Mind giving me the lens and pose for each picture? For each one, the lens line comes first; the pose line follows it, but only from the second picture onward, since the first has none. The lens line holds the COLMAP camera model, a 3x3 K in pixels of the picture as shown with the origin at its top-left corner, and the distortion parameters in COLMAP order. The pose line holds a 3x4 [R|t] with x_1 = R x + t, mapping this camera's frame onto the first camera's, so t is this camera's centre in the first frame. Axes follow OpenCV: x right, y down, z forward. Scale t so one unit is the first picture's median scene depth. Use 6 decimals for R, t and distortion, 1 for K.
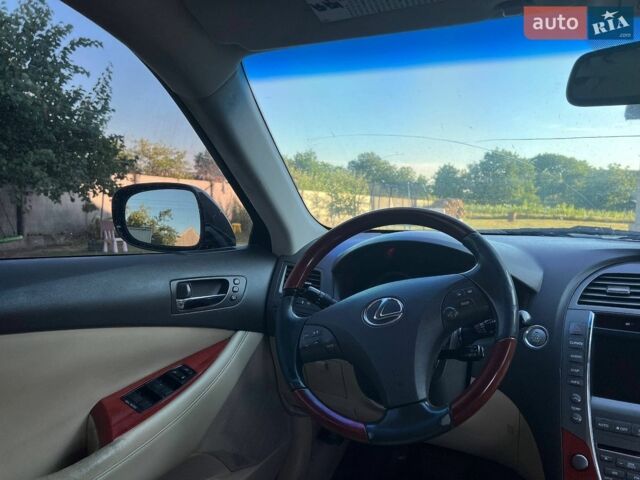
lens RADIAL K [[512.2, 0, 320.0], [0, 512.2, 240.0], [0, 0, 1]] dist [-0.005983, -0.003293]
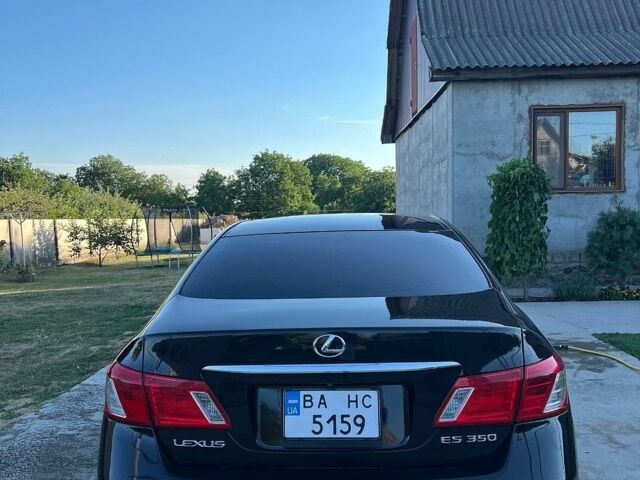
lens RADIAL K [[512.2, 0, 320.0], [0, 512.2, 240.0], [0, 0, 1]] dist [-0.005983, -0.003293]
pose [[0.919824, -0.067988, 0.386396, 0.085130], [0.089262, 0.995307, -0.037360, 0.009751], [-0.382042, 0.068856, 0.921576, 0.185289]]
